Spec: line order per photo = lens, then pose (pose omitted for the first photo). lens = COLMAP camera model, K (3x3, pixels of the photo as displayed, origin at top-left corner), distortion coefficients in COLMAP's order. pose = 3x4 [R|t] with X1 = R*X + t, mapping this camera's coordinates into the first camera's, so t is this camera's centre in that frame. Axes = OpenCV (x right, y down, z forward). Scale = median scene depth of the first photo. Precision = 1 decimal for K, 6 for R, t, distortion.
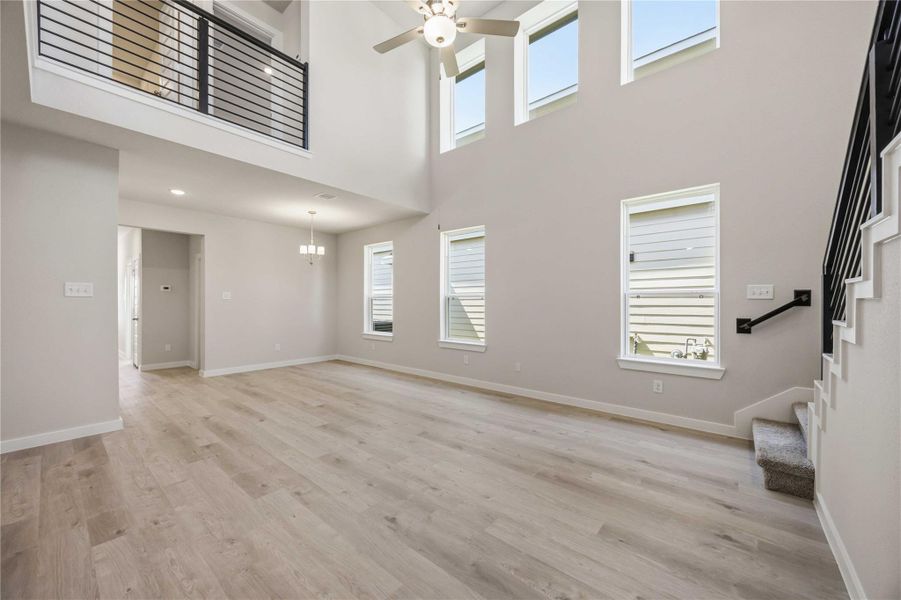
lens RADIAL K [[343.8, 0, 449.3], [0, 343.8, 301.9], [0, 0, 1]] dist [-0.001807, -0.000344]
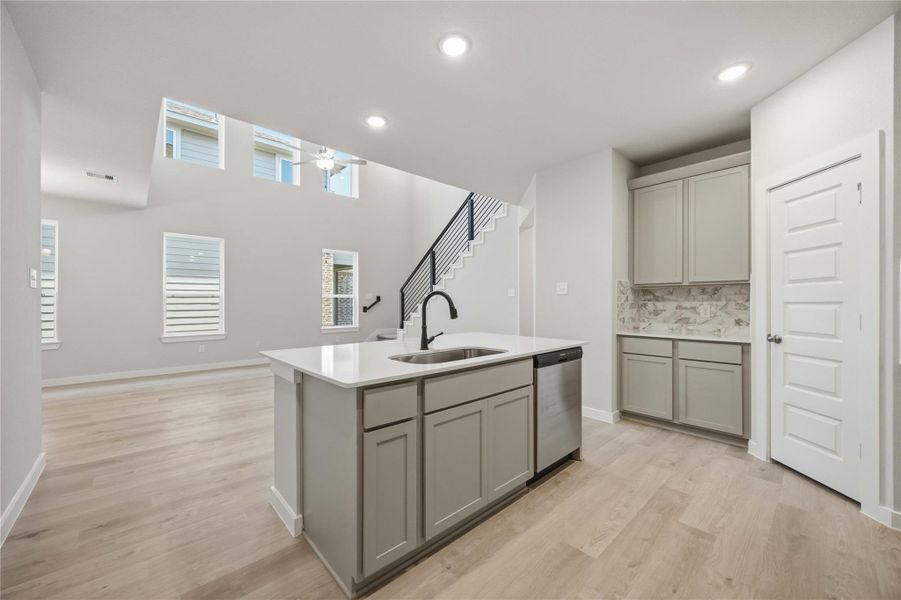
lens RADIAL K [[343.8, 0, 449.3], [0, 343.8, 301.9], [0, 0, 1]] dist [-0.001807, -0.000344]
pose [[0.122413, 0.001398, 0.992478, -1.697366], [-0.000669, 0.999999, -0.001326, 0.014903], [-0.992479, -0.000501, 0.122414, 0.029931]]
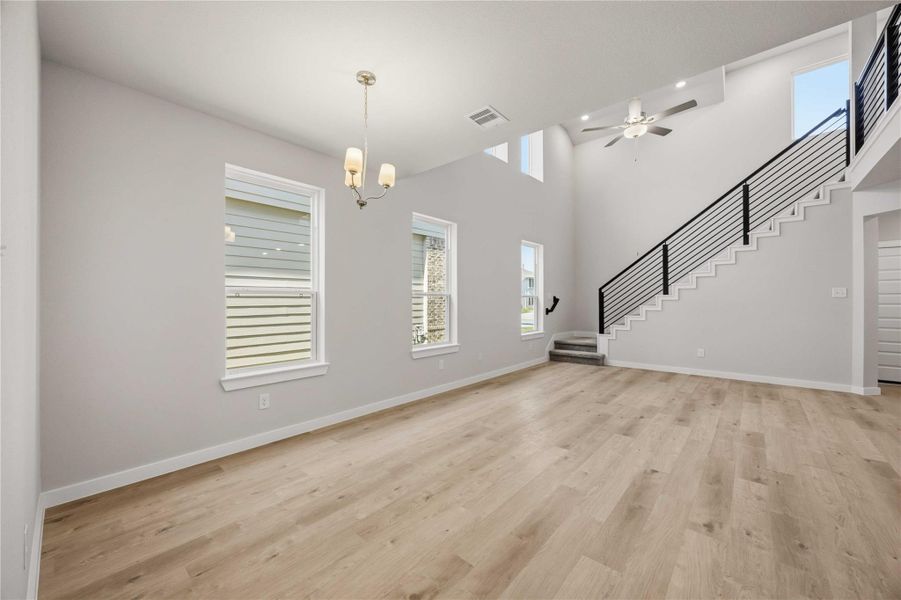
lens RADIAL K [[343.8, 0, 449.3], [0, 343.8, 301.9], [0, 0, 1]] dist [-0.001807, -0.000344]
pose [[0.018275, -0.003443, 0.999827, -1.434270], [0.001617, 0.999993, 0.003414, -0.001510], [-0.999832, 0.001554, 0.018281, 1.611521]]
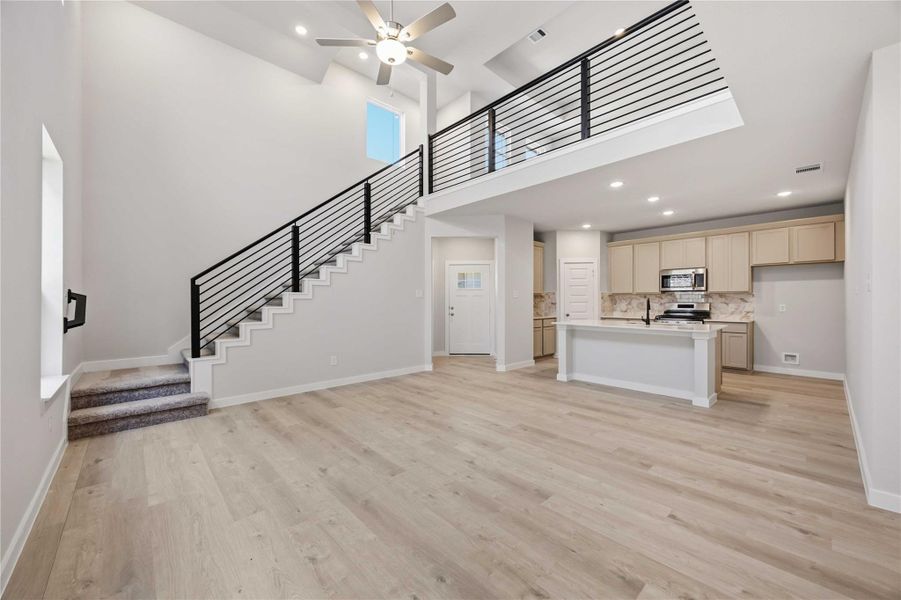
lens RADIAL K [[347.6, 0, 450.3], [0, 347.6, 302.2], [0, 0, 1]] dist [-0.002110, -0.000164]
pose [[-0.992760, 0.000621, 0.120116, -0.300532], [0.001058, 0.999993, 0.003575, 0.004678], [-0.120113, 0.003677, -0.992753, 1.819900]]
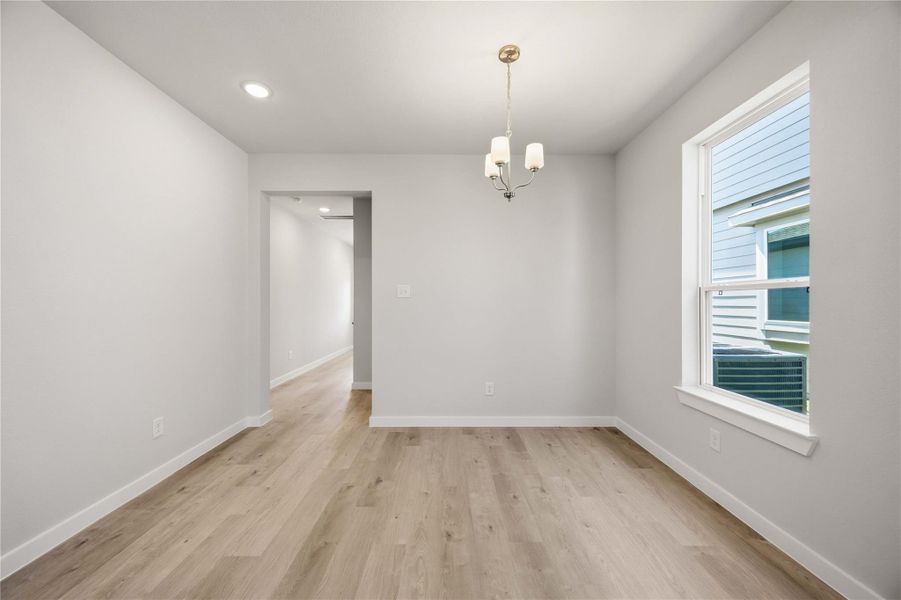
lens RADIAL K [[343.8, 0, 449.3], [0, 343.8, 301.9], [0, 0, 1]] dist [-0.001807, -0.000344]
pose [[0.653499, -0.002054, -0.756925, -0.300311], [0.002076, 0.999997, -0.000922, 0.001925], [0.756925, -0.000969, 0.653501, 1.288781]]
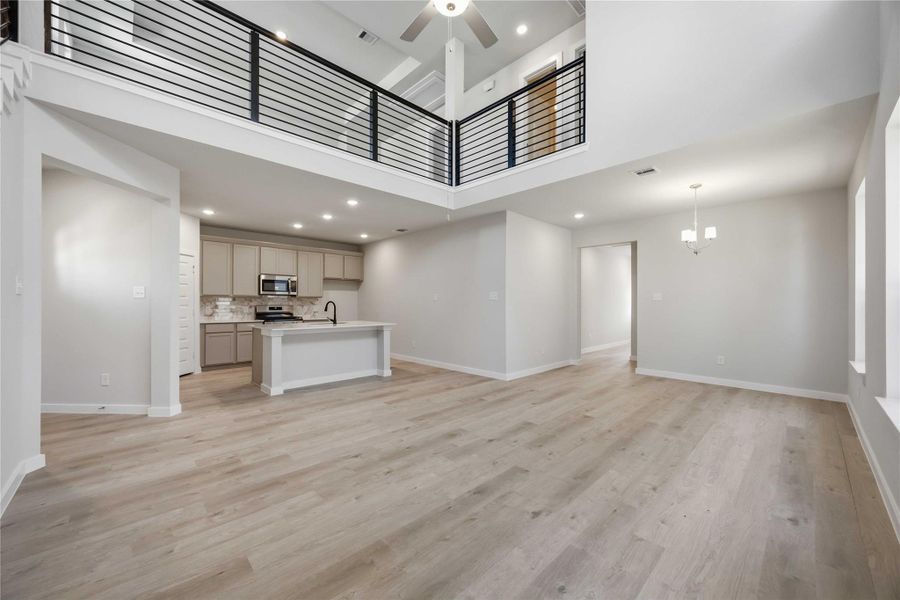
lens RADIAL K [[343.5, 0, 448.8], [0, 343.5, 301.9], [0, 0, 1]] dist [-0.001807, -0.000344]
pose [[-0.101644, -0.004774, -0.994809, 0.752983], [-0.001505, 0.999988, -0.004645, 0.002814], [0.994820, 0.001025, -0.101650, 0.953883]]
